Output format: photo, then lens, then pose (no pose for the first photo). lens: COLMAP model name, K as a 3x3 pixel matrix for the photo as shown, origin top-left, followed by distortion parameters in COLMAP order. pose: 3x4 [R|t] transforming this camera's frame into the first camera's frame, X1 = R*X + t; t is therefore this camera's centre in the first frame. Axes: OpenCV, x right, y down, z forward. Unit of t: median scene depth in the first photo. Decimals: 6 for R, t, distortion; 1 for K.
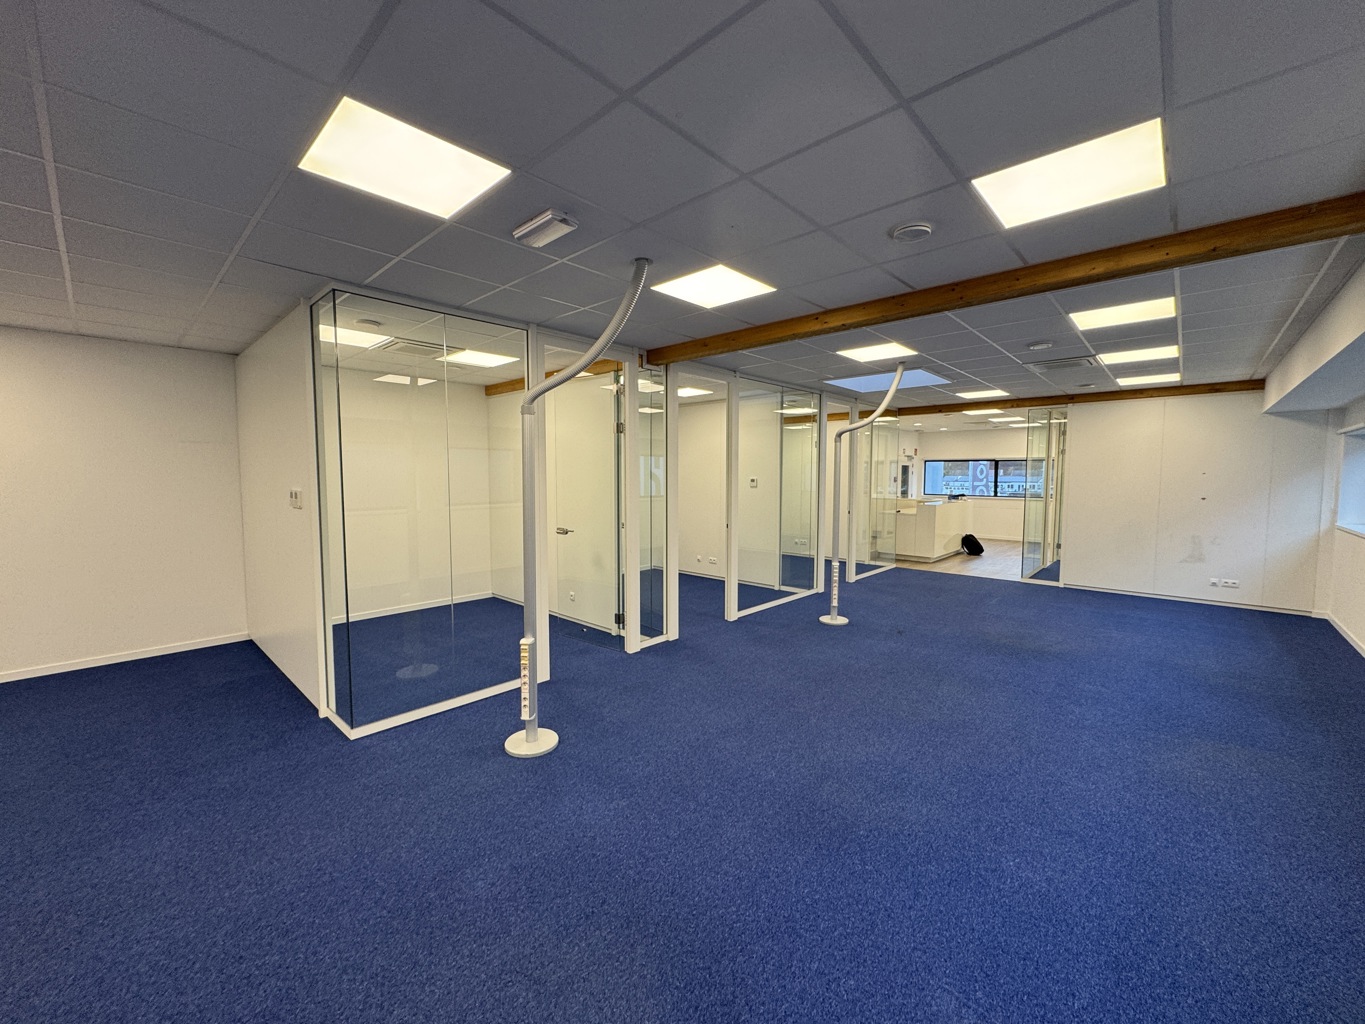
lens RADIAL K [[542.3, 0, 683.5], [0, 542.3, 510.4], [0, 0, 1]] dist [-0.001363, 0.000368]
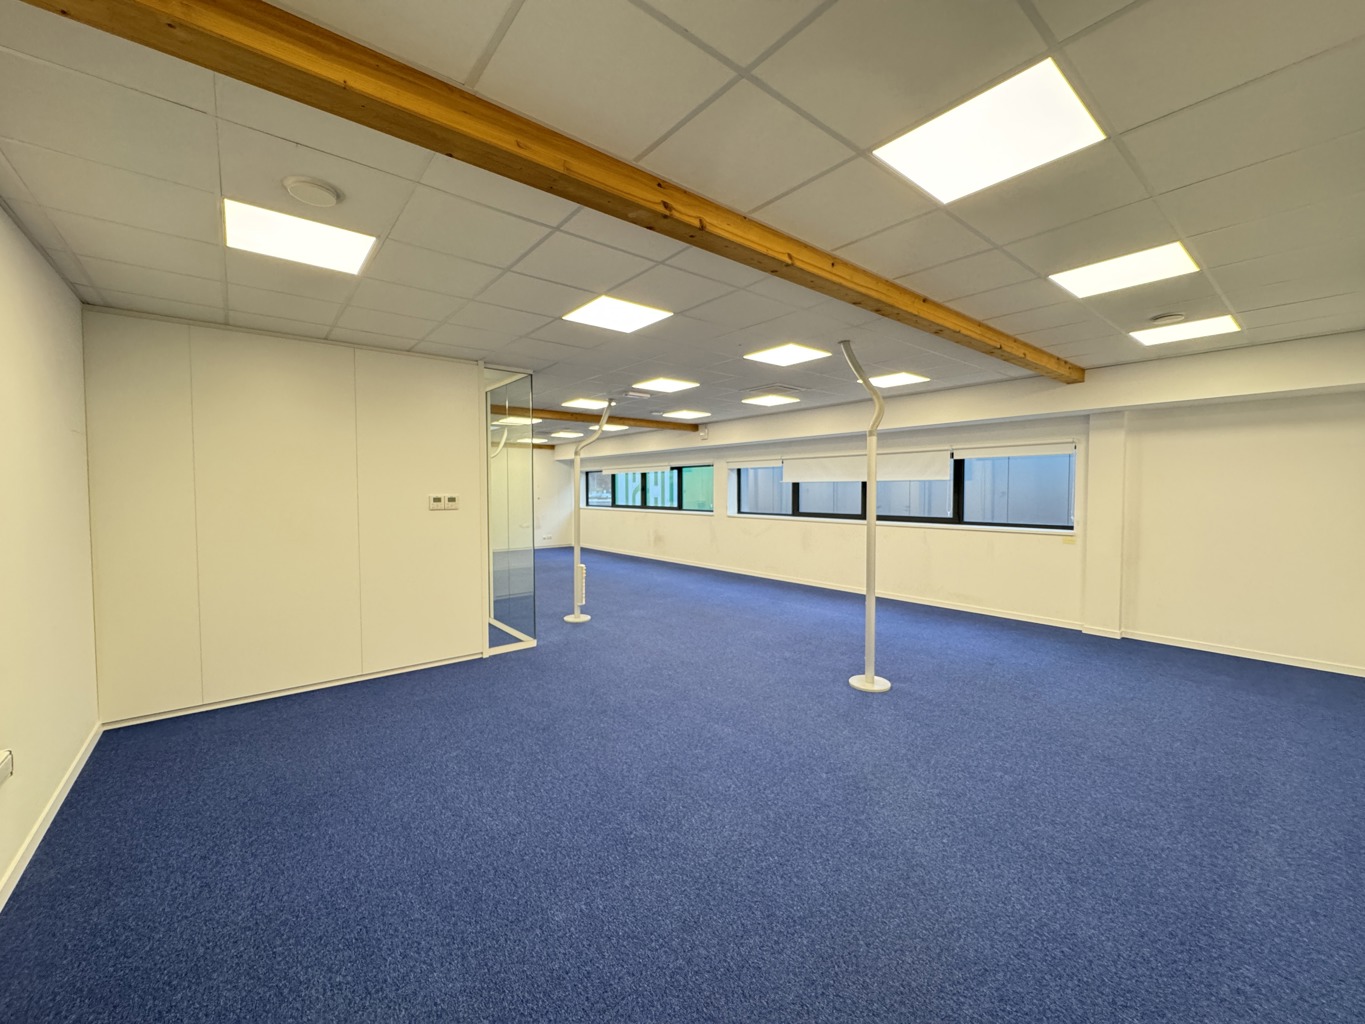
lens RADIAL K [[542.3, 0, 683.5], [0, 542.3, 510.4], [0, 0, 1]] dist [-0.001363, 0.000368]
pose [[0.135947, -0.040742, 0.989878, -1.181218], [0.067699, 0.997201, 0.031746, -0.003586], [-0.988400, 0.062698, 0.138325, 0.170759]]
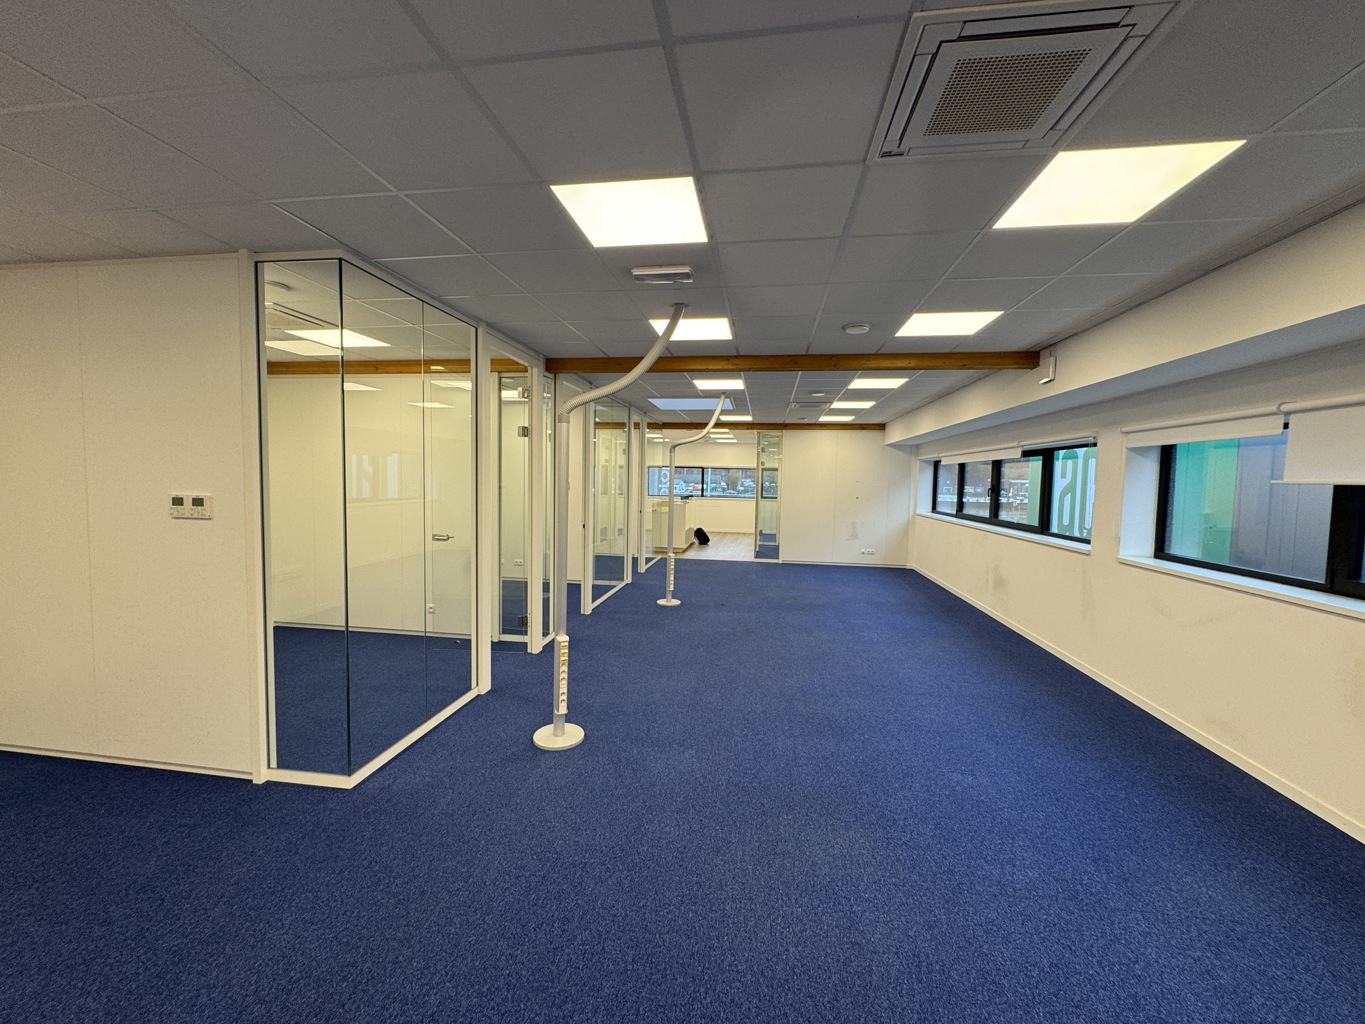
lens RADIAL K [[542.3, 0, 683.5], [0, 542.3, 510.4], [0, 0, 1]] dist [-0.001363, 0.000368]
pose [[0.827258, -0.019255, 0.561492, -0.356797], [0.020167, 0.999786, 0.004572, -0.003515], [-0.561460, 0.007542, 0.827470, -0.000243]]
